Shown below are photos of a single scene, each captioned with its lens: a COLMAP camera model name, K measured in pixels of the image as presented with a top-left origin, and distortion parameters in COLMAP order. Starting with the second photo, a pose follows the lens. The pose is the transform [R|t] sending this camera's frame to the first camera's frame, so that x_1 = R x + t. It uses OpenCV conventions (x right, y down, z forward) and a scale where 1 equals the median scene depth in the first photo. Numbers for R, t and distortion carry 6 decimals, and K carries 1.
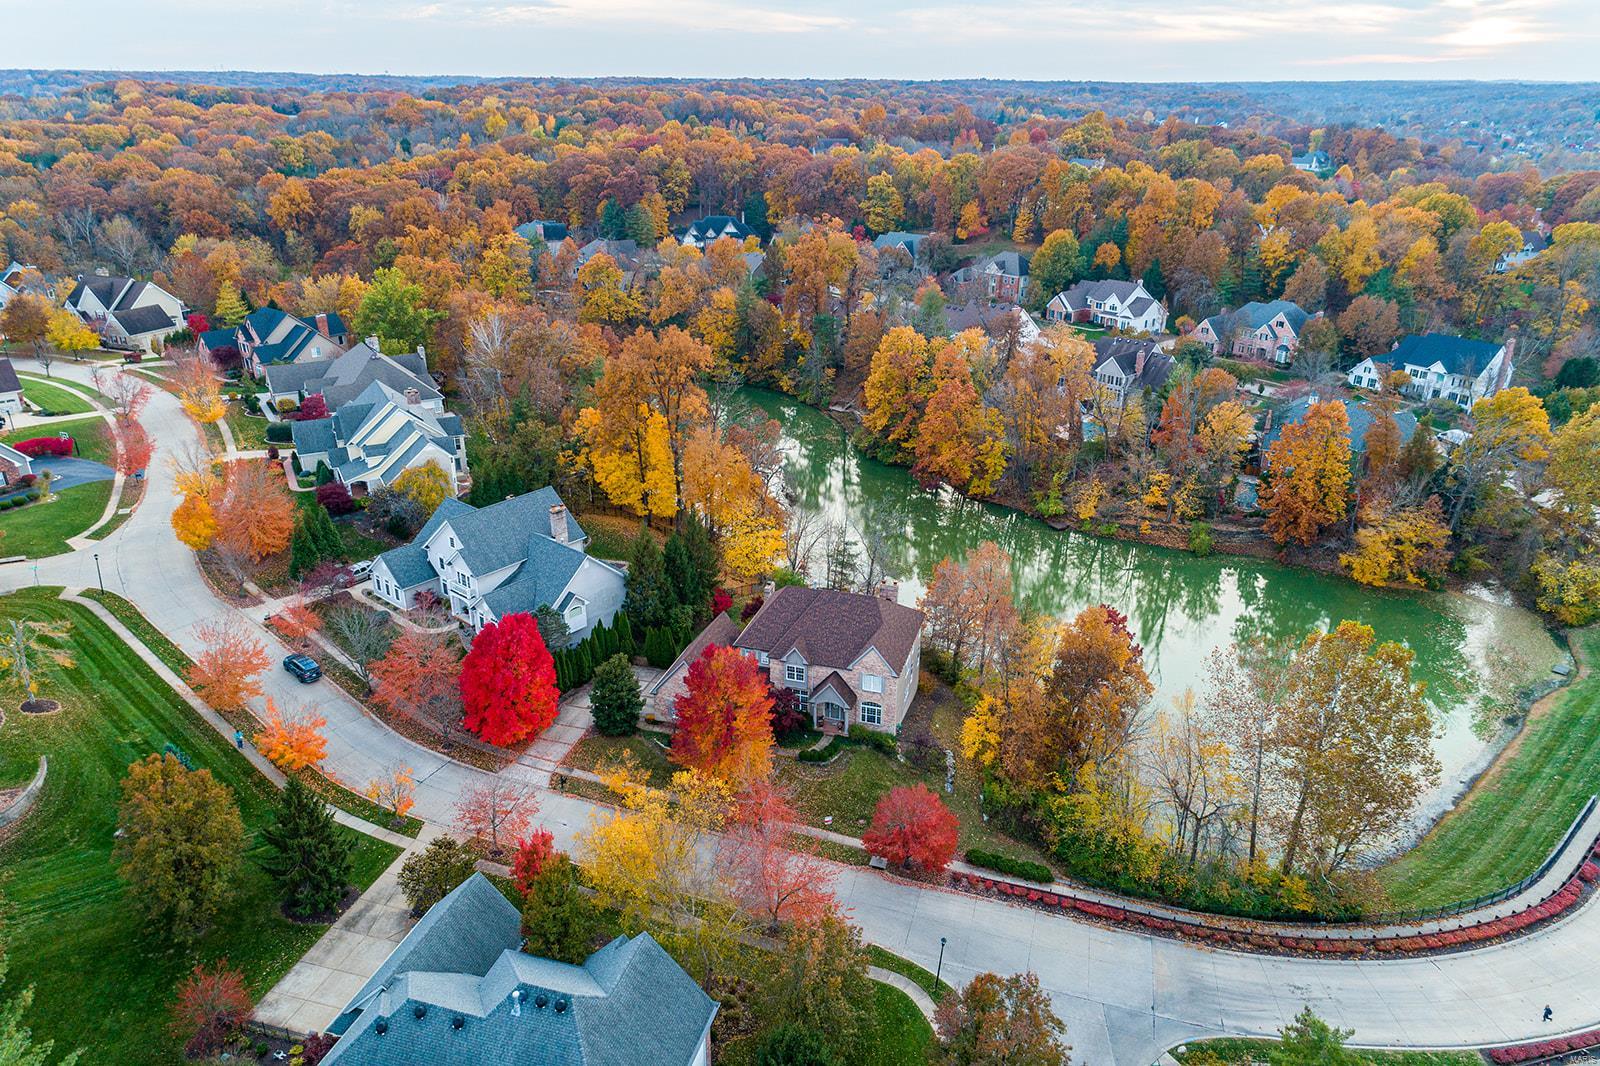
lens RADIAL K [[1062.4, 0, 801.8], [0, 1062.4, 529.5], [0, 0, 1]] dist [0.021568, 0.010316]
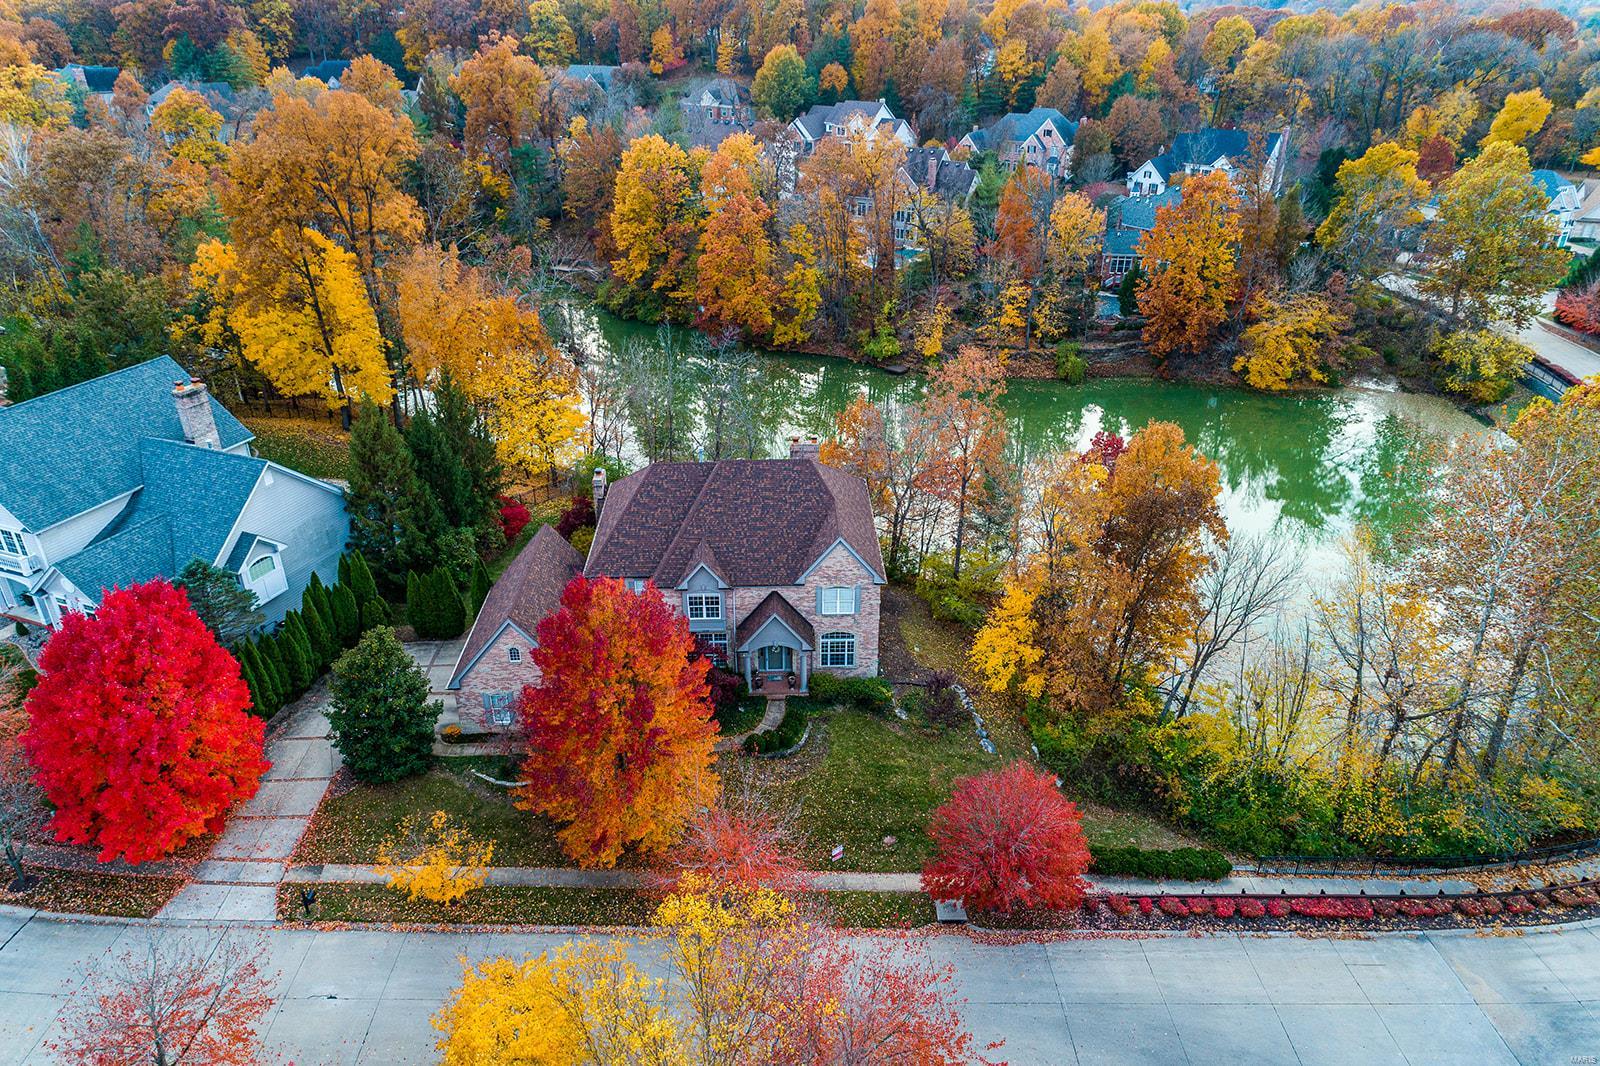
lens RADIAL K [[1062.4, 0, 801.8], [0, 1062.4, 529.5], [0, 0, 1]] dist [0.021568, 0.010316]
pose [[0.947065, -0.151258, 0.283176, -0.078500], [0.127404, 0.986700, 0.100948, 0.029317], [-0.294679, -0.059527, 0.953740, 0.302376]]
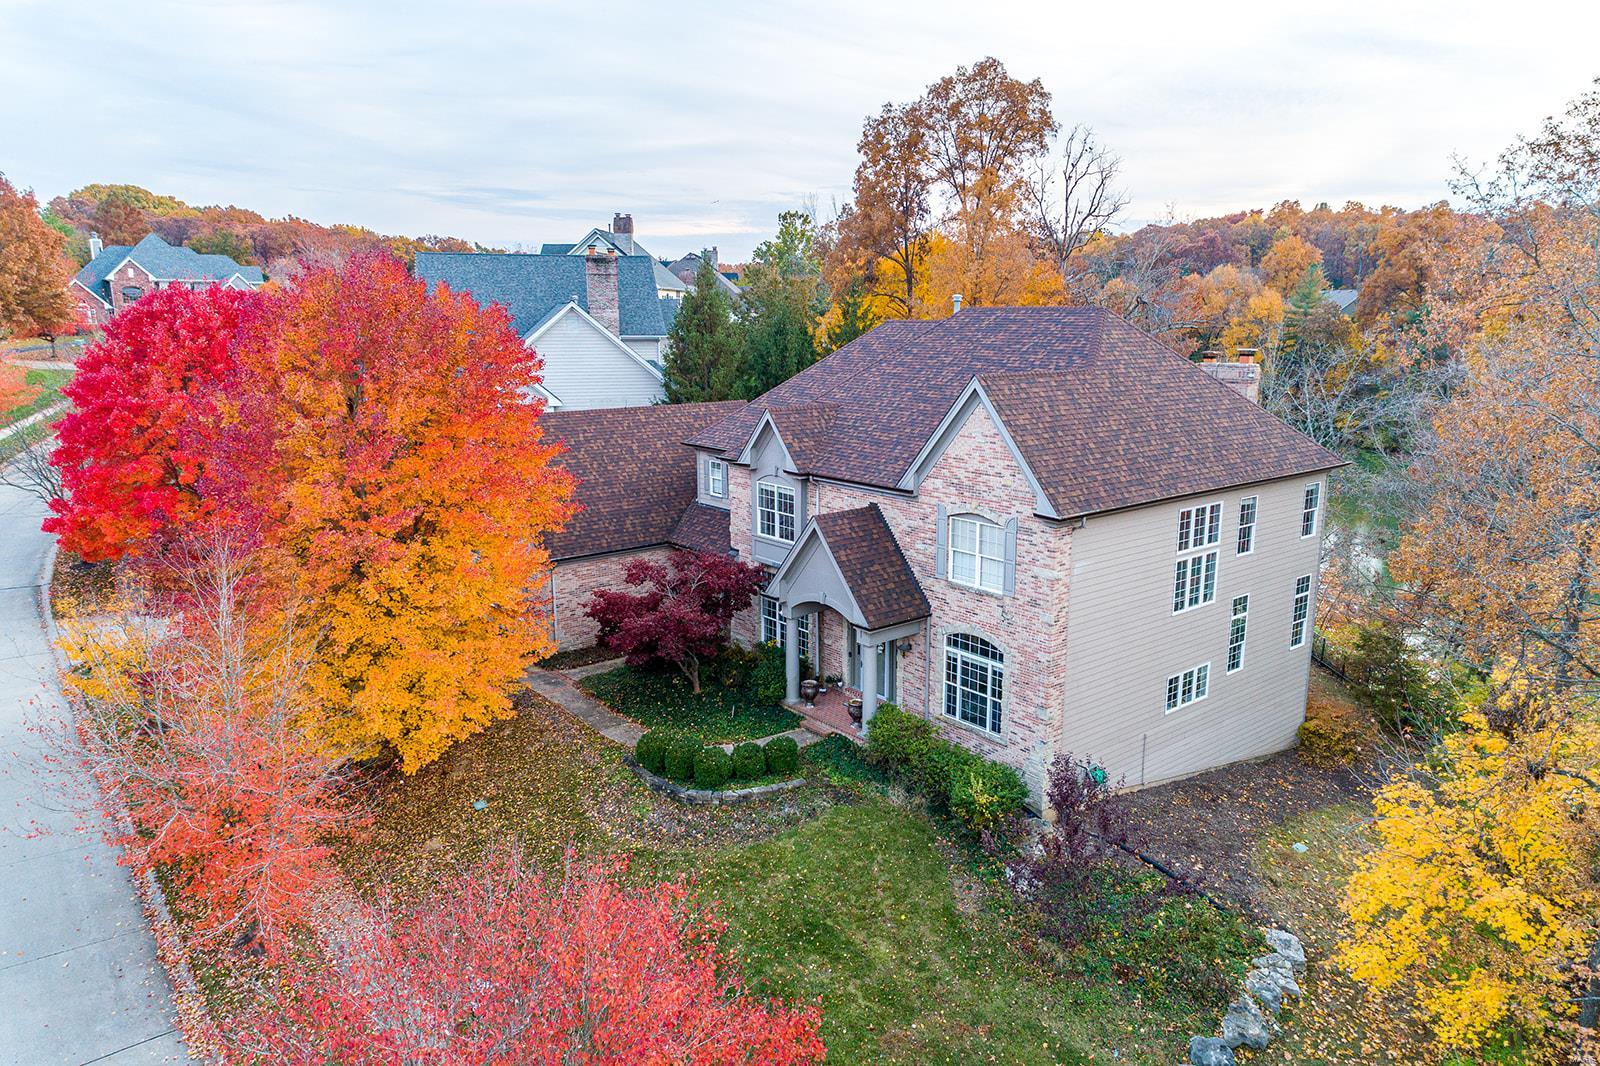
lens RADIAL K [[1062.4, 0, 801.8], [0, 1062.4, 529.5], [0, 0, 1]] dist [0.021568, 0.010316]
pose [[0.830784, 0.108015, -0.546014, 0.115815], [-0.210819, 0.968965, -0.129085, 0.123401], [0.515125, 0.222352, 0.827772, 0.522670]]
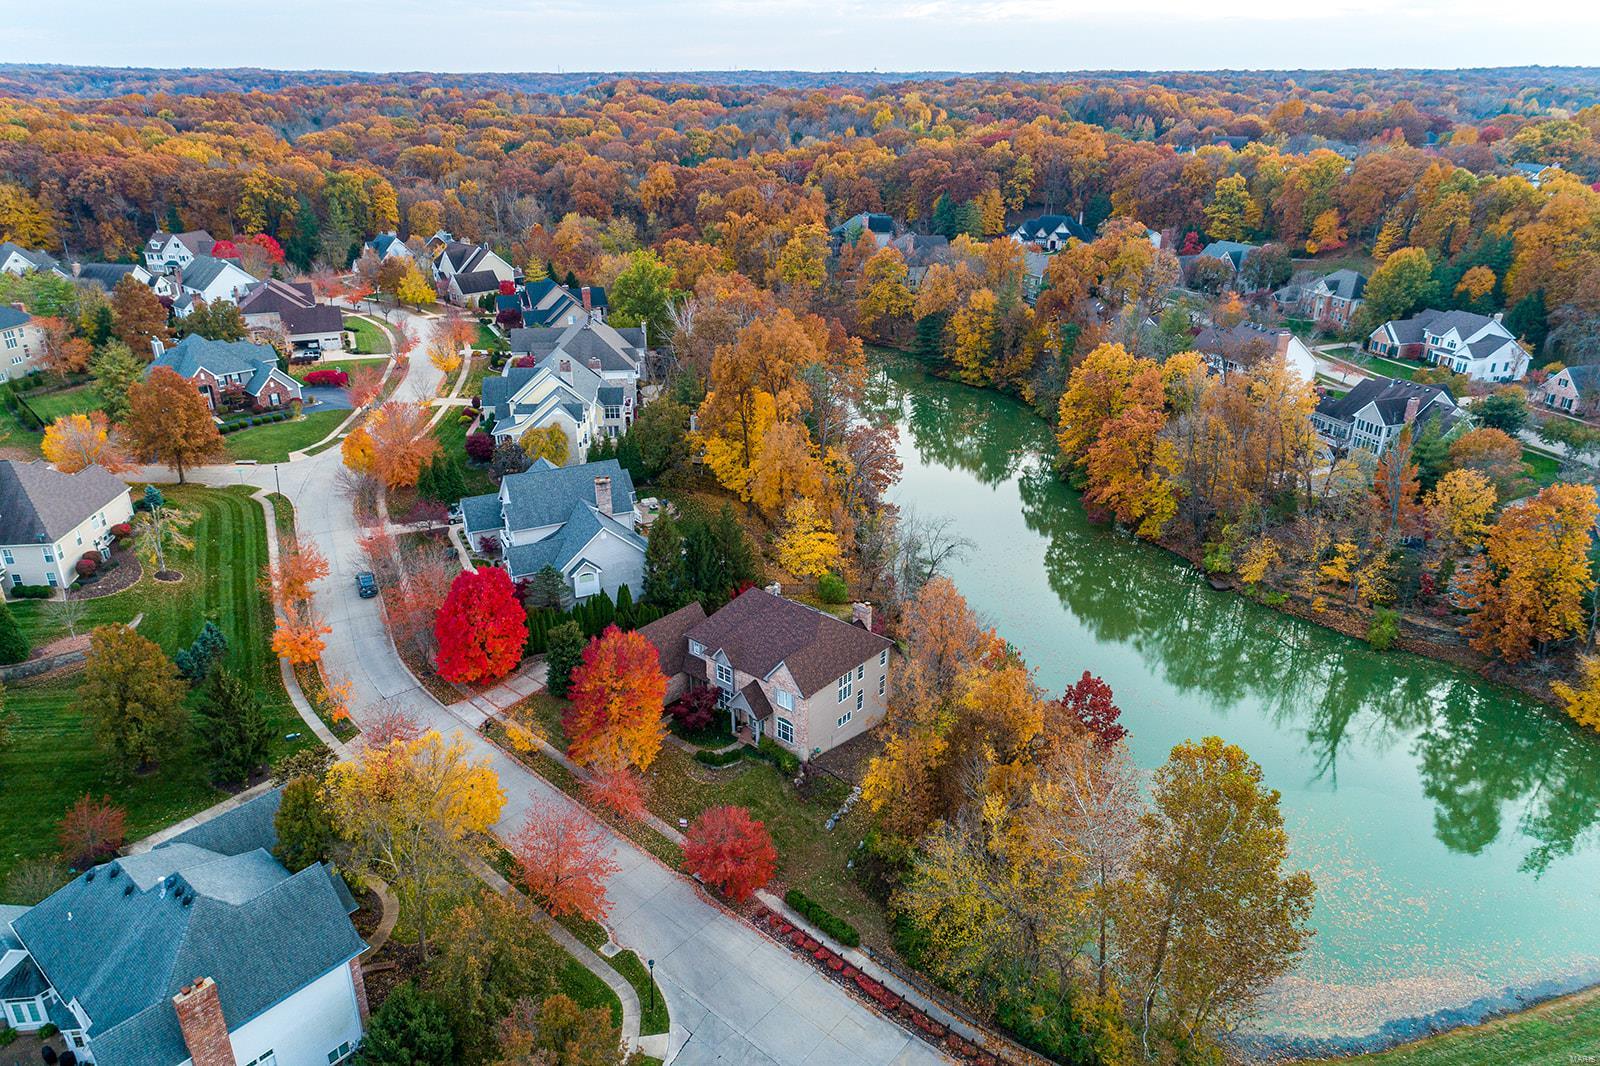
lens RADIAL K [[1062.4, 0, 801.8], [0, 1062.4, 529.5], [0, 0, 1]] dist [0.021568, 0.010316]
pose [[0.916204, 0.154259, -0.369831, 0.282750], [-0.152633, 0.987703, 0.033851, -0.029744], [0.370505, 0.025434, 0.928482, 0.069934]]
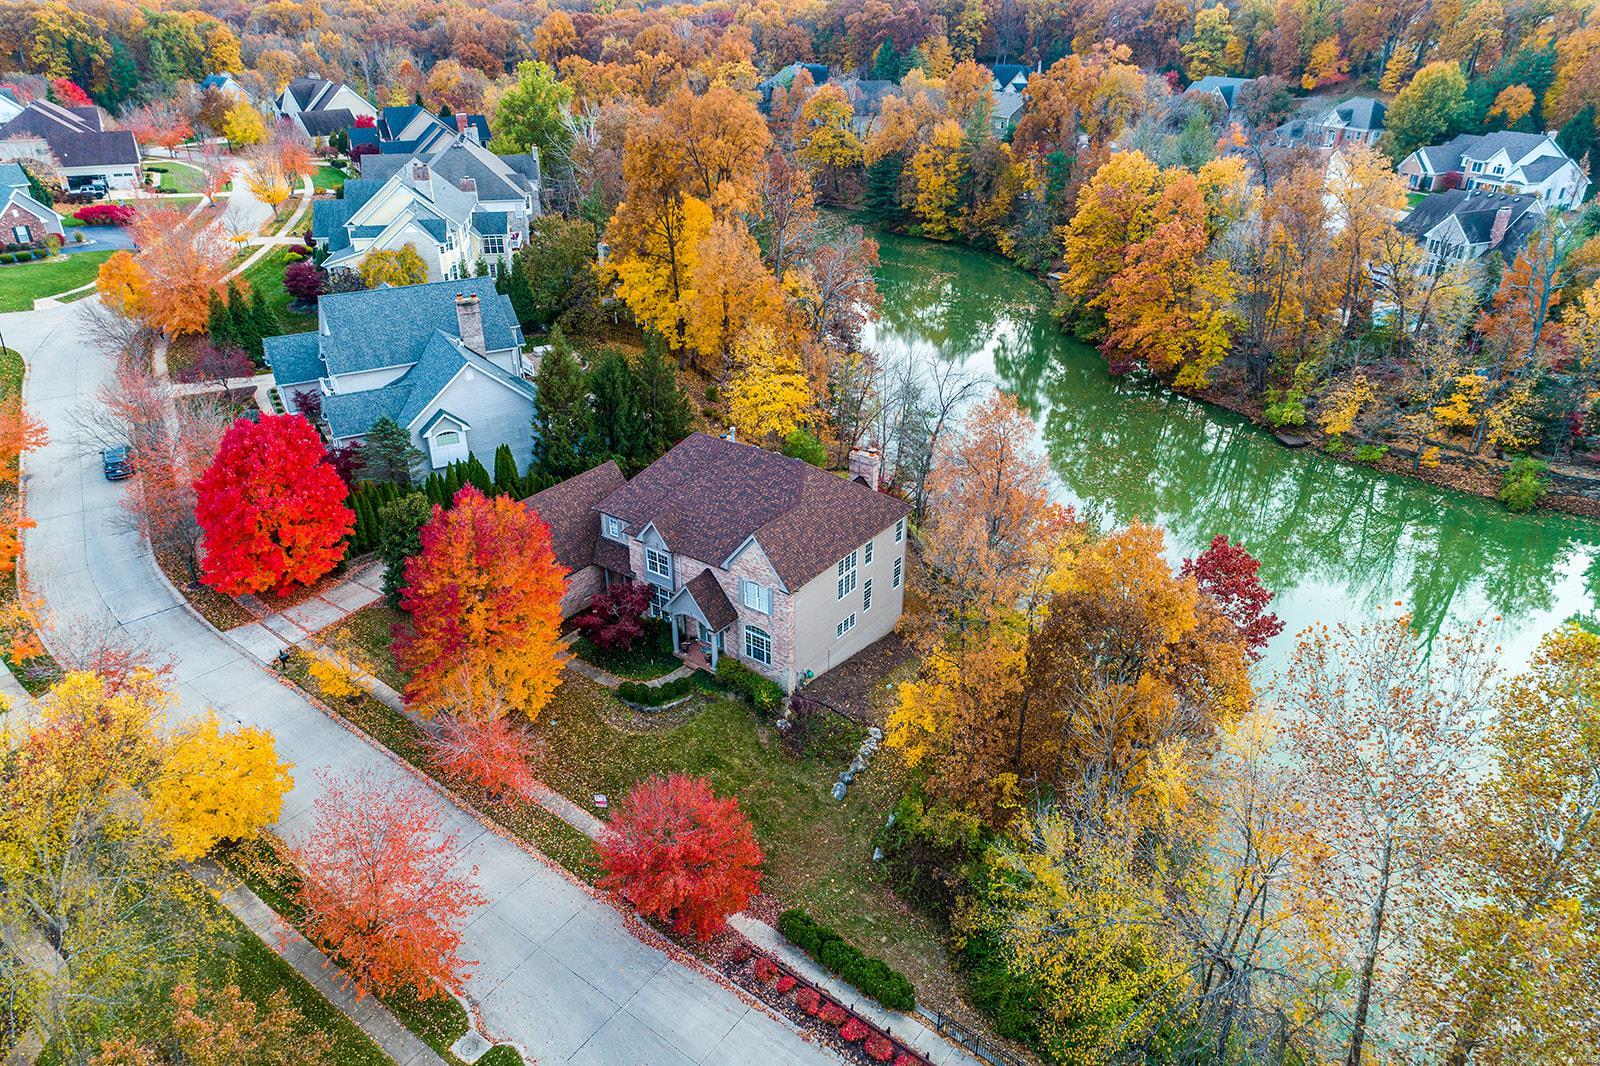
lens RADIAL K [[1062.4, 0, 801.8], [0, 1062.4, 529.5], [0, 0, 1]] dist [0.021568, 0.010316]
pose [[0.943856, 0.146744, -0.295978, 0.181182], [-0.123833, 0.987761, 0.094830, 0.030841], [0.306271, -0.052854, 0.950476, 0.293094]]
